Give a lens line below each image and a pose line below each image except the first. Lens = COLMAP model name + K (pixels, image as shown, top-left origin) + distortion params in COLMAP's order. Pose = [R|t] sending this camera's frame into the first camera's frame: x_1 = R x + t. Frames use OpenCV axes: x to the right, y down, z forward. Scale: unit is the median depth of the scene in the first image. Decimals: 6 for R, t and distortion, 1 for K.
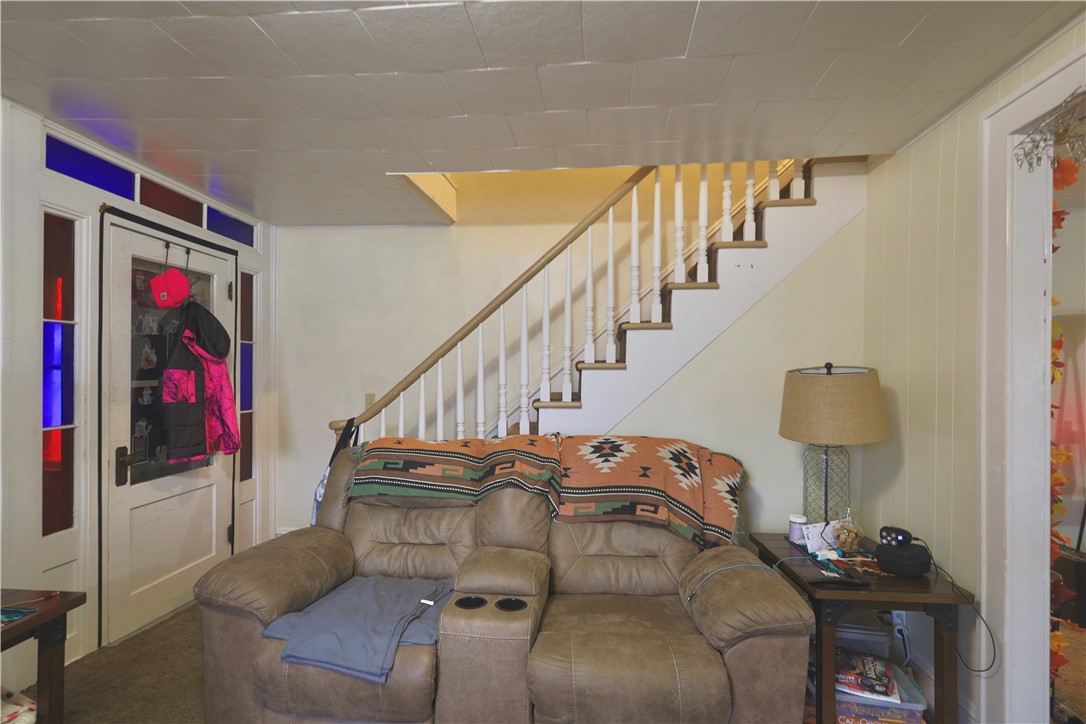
lens RADIAL K [[537.3, 0, 539.2], [0, 537.3, 369.5], [0, 0, 1]] dist [-0.002663, -0.000697]
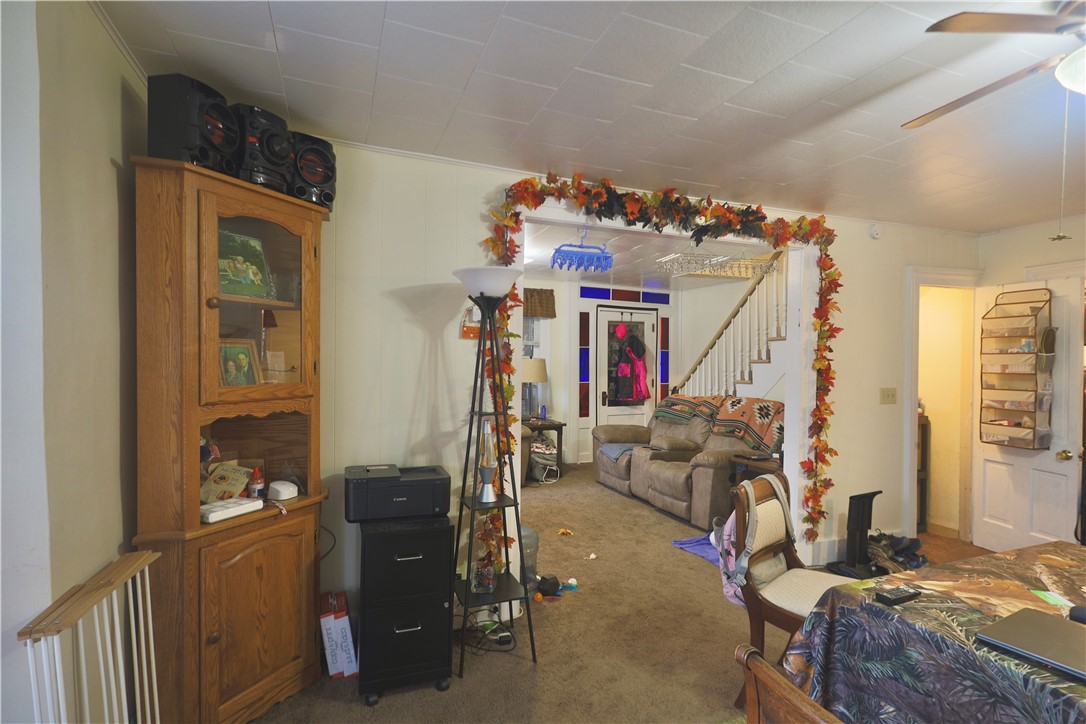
lens RADIAL K [[537.3, 0, 542.8], [0, 537.3, 362.3], [0, 0, 1]] dist [-0.002663, -0.000697]
pose [[0.469794, -0.001783, -0.882774, 1.426560], [-0.003224, 0.999988, -0.003735, 0.005993], [0.882770, 0.004601, 0.469782, -0.534951]]
